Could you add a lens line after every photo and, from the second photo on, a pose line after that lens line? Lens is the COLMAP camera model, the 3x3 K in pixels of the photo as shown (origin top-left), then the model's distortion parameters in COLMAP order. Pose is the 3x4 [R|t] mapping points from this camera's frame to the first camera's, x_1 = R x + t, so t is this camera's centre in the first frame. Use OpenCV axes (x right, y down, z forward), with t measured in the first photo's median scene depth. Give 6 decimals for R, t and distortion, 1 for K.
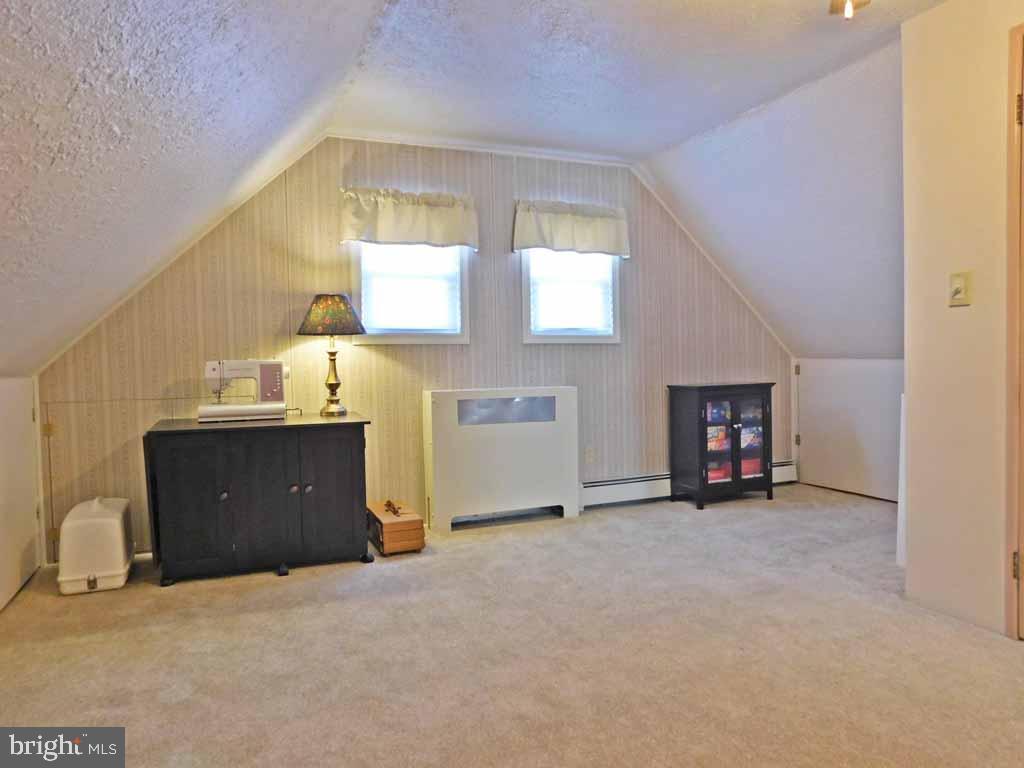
lens RADIAL K [[679.7, 0, 512.0], [0, 679.7, 384.0], [0, 0, 1]] dist [-0.068014, 0.054849]
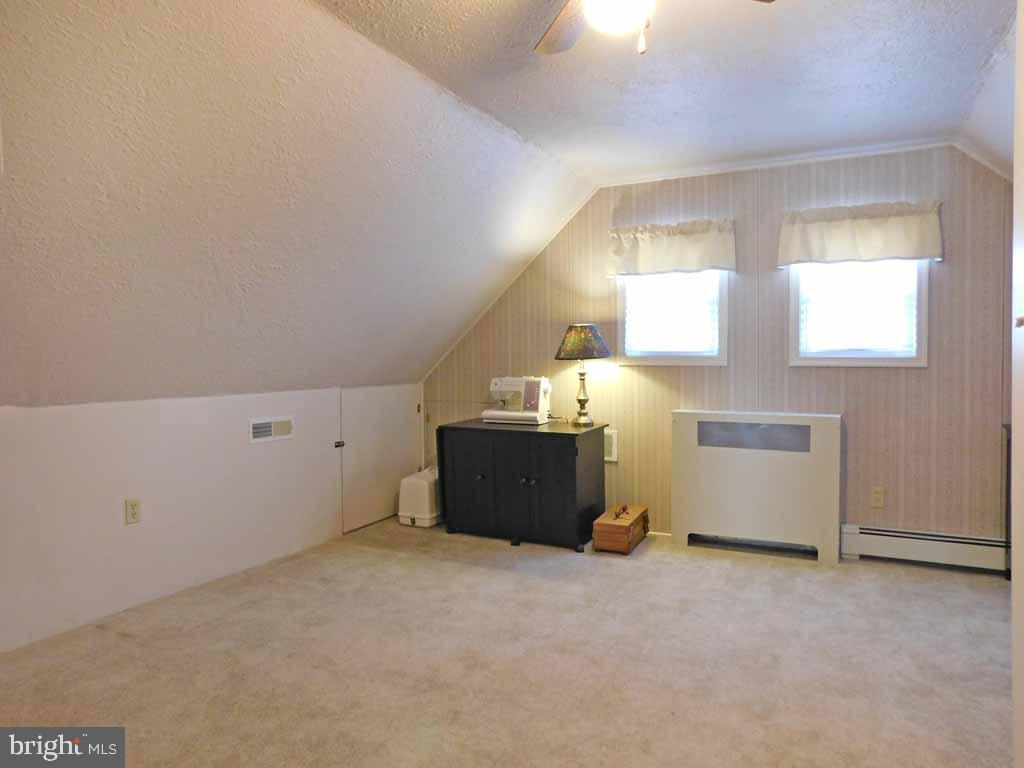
lens RADIAL K [[679.7, 0, 512.0], [0, 679.7, 384.0], [0, 0, 1]] dist [-0.068014, 0.054849]
pose [[0.638299, 0.043640, -0.768550, 0.543879], [-0.034634, 0.999009, 0.027962, -0.053365], [0.769009, 0.008770, 0.639178, 0.129839]]
